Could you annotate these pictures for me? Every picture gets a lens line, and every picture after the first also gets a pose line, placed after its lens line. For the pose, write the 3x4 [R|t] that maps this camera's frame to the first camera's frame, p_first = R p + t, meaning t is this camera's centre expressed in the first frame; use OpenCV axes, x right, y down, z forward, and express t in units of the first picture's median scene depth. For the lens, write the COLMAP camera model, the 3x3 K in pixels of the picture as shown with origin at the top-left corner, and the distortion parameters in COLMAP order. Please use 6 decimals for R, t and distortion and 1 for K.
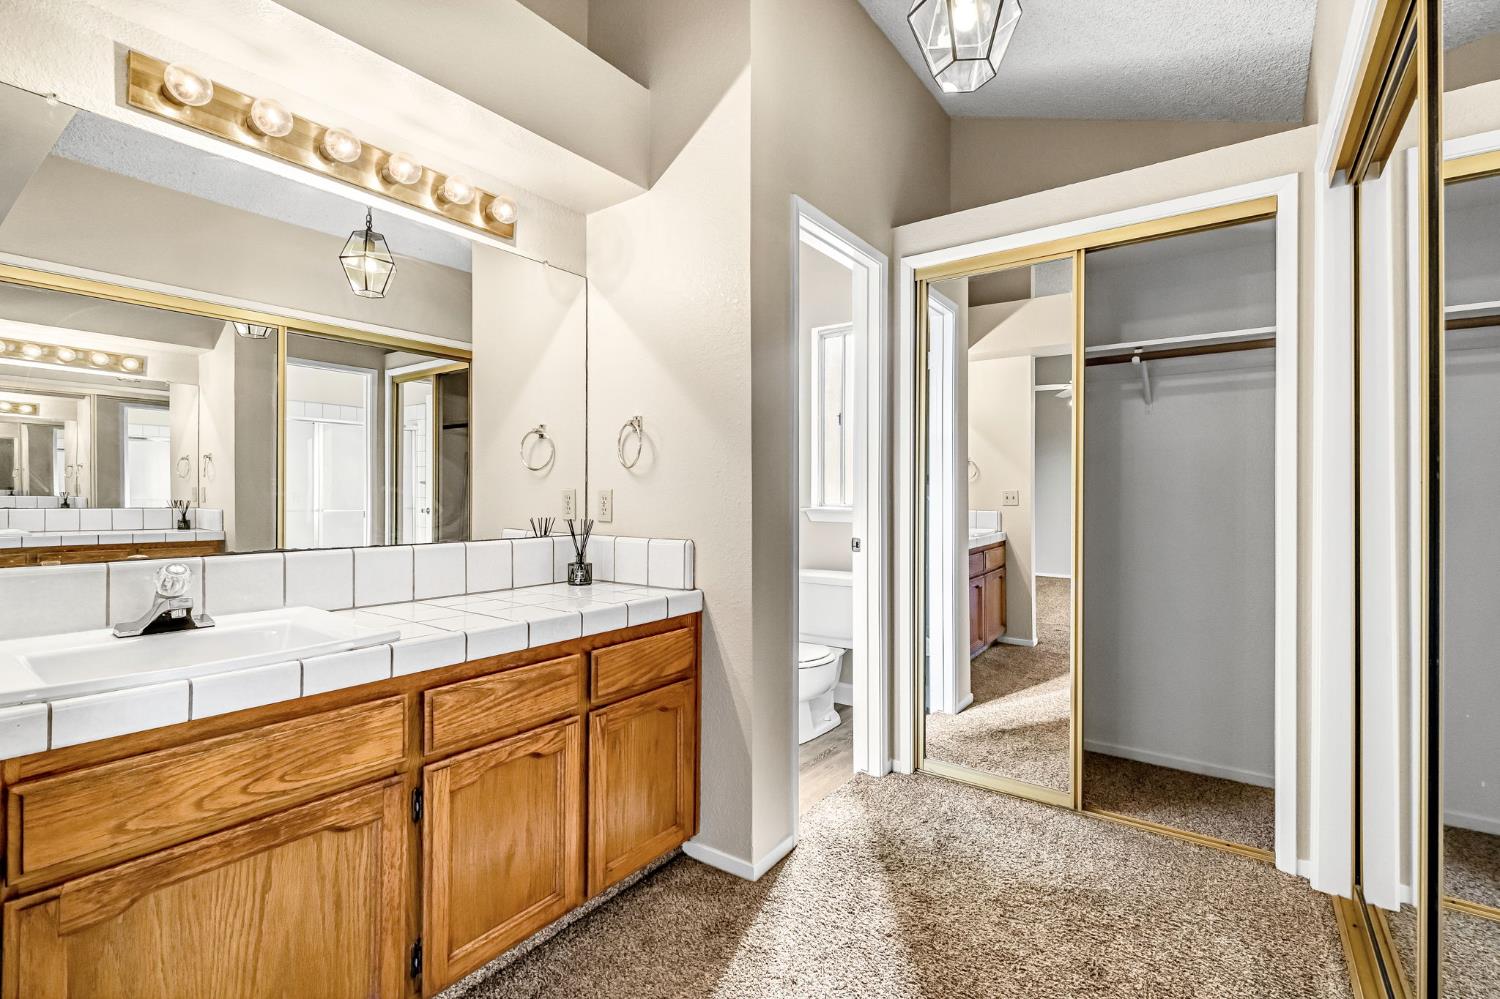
lens RADIAL K [[673.2, 0, 750.0], [0, 673.2, 491.7], [0, 0, 1]] dist [-0.000681, 0.000254]
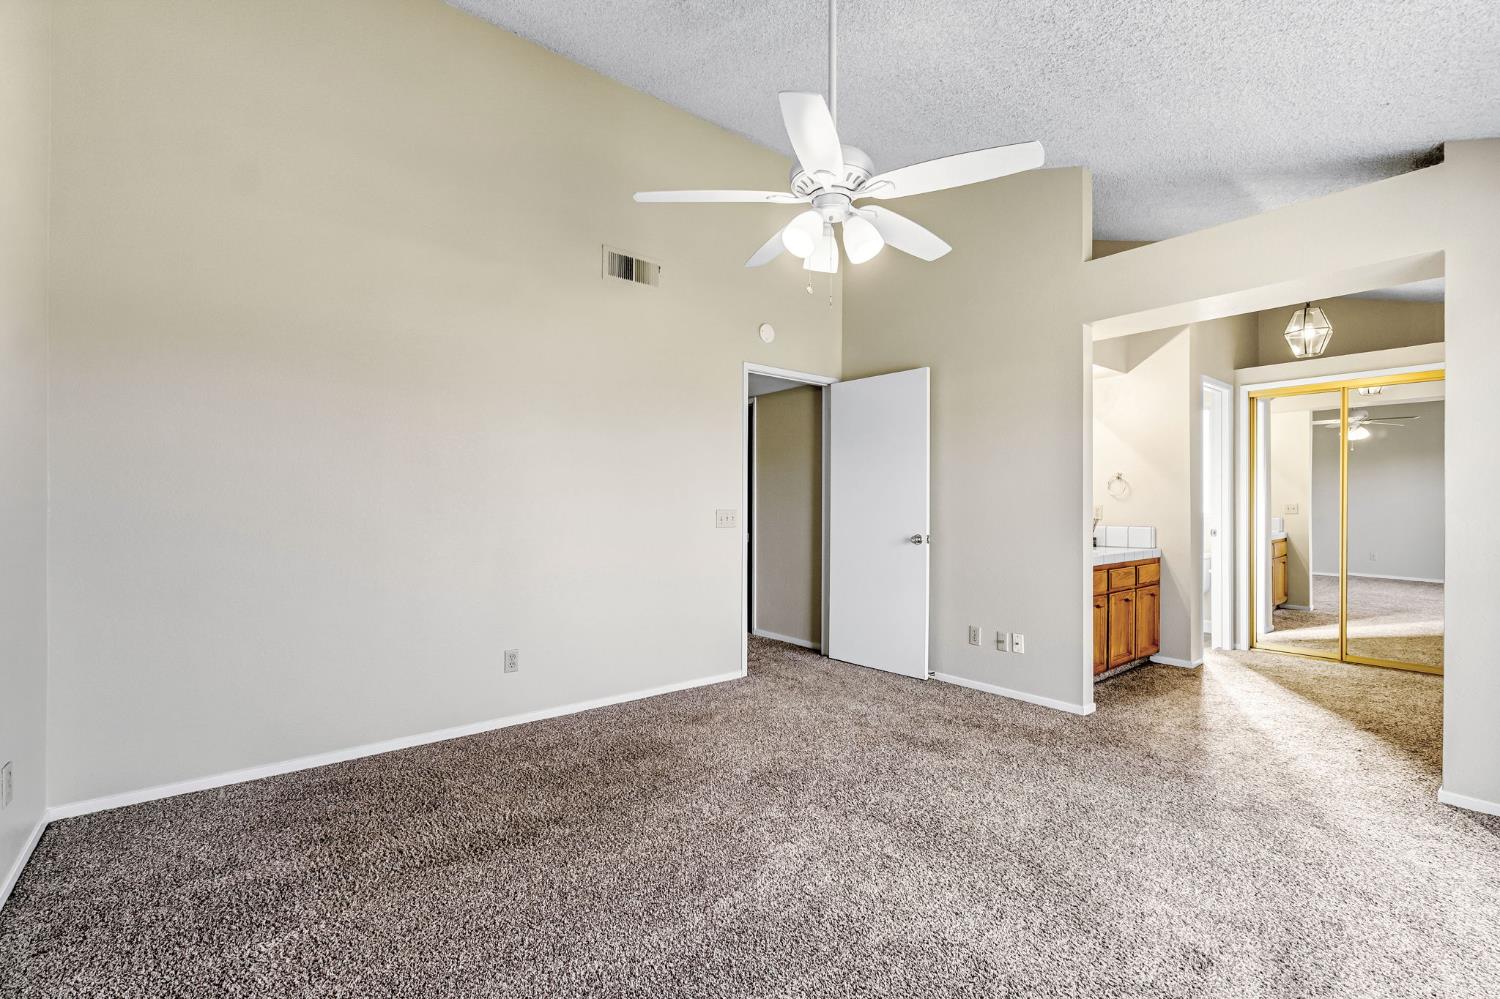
lens RADIAL K [[673.2, 0, 750.0], [0, 673.2, 491.7], [0, 0, 1]] dist [-0.000681, 0.000254]
pose [[0.964122, 0.002747, -0.265445, -0.624281], [-0.004131, 0.999981, -0.004654, -0.027143], [0.265427, 0.005584, 0.964115, -1.245454]]
